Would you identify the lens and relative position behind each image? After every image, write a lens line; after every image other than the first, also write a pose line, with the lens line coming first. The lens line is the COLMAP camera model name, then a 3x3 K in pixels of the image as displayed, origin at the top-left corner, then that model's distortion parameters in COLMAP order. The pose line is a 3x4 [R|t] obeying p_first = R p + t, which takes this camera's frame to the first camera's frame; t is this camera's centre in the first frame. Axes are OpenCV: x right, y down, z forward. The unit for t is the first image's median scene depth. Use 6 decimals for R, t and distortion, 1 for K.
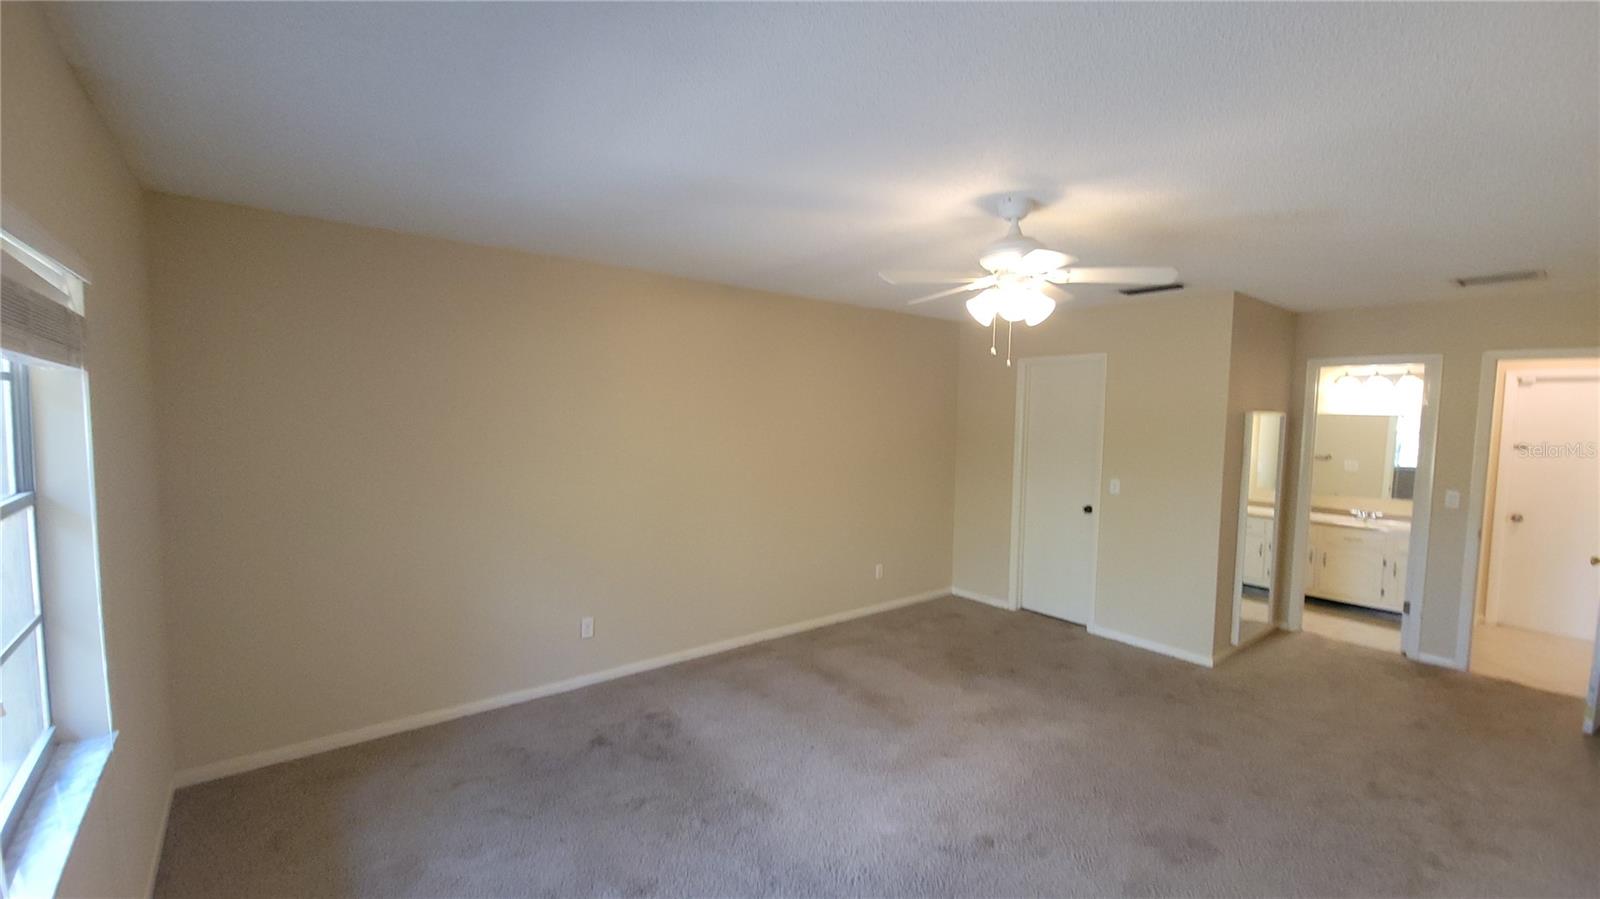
lens RADIAL K [[643.5, 0, 796.3], [0, 643.5, 449.8], [0, 0, 1]] dist [0.006224, -0.002089]
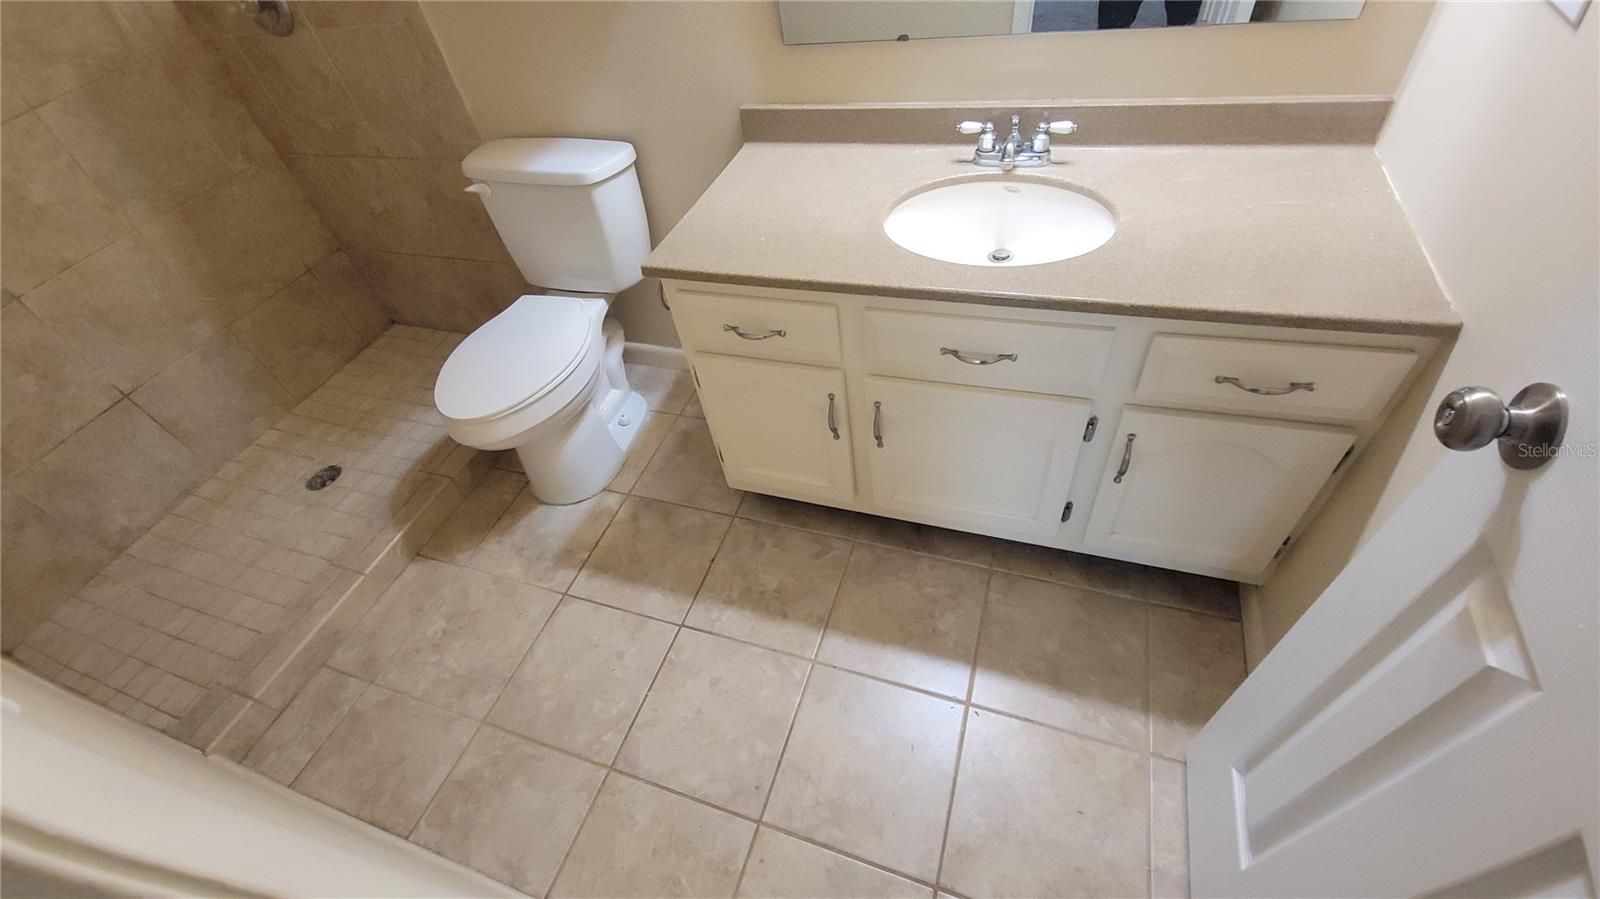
lens RADIAL K [[643.5, 0, 794.2], [0, 643.5, 441.4], [0, 0, 1]] dist [0.006224, -0.002089]
pose [[0.839226, -0.474229, 0.266096, 0.731188], [0.184621, 0.708759, 0.680864, 0.011918], [-0.511484, -0.522272, 0.682361, 0.857487]]
